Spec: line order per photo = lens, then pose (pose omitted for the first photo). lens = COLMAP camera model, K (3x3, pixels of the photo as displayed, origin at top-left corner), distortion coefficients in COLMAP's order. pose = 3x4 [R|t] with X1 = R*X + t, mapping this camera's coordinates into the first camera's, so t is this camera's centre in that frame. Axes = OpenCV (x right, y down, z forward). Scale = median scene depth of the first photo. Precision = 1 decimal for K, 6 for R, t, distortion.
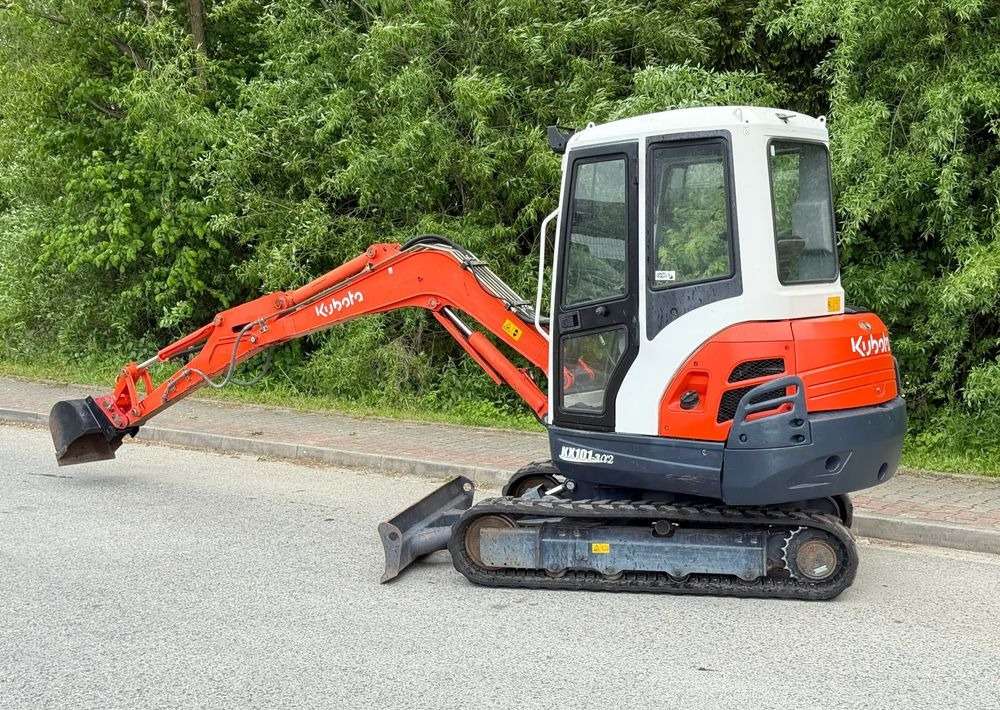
lens RADIAL K [[1381.7, 0, 497.6], [0, 1381.7, 373.3], [0, 0, 1]] dist [0.169384, -0.114274]
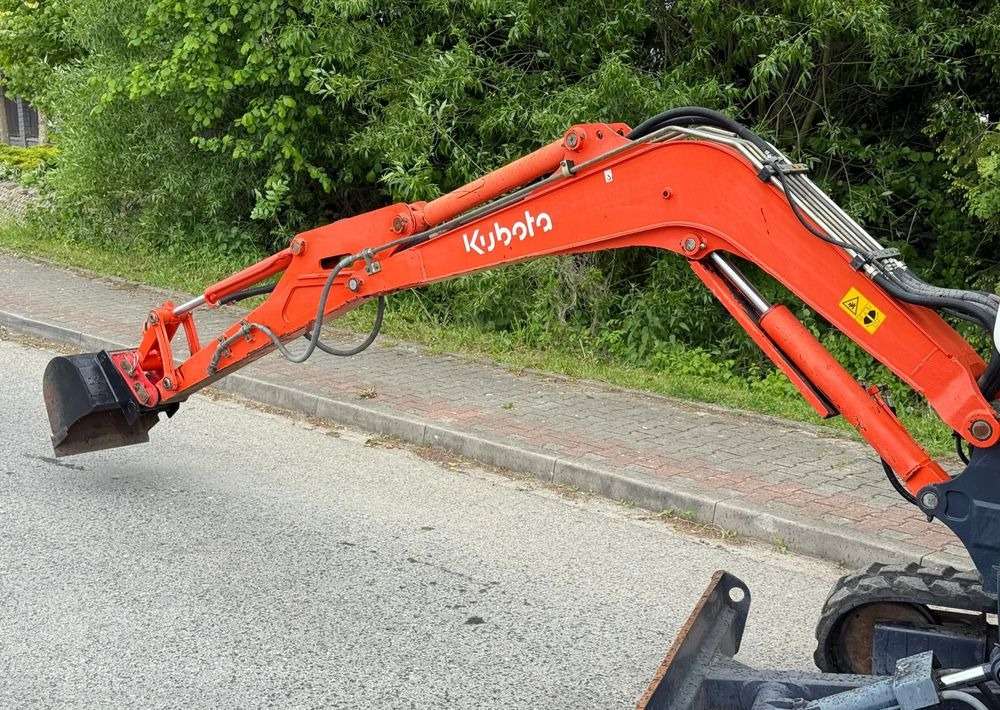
lens RADIAL K [[1381.7, 0, 497.6], [0, 1381.7, 373.3], [0, 0, 1]] dist [0.169384, -0.114274]
pose [[0.994616, 0.047499, -0.092108, -0.060757], [-0.038500, 0.994527, 0.097126, -0.044685], [0.096217, -0.093057, 0.991001, 0.423350]]
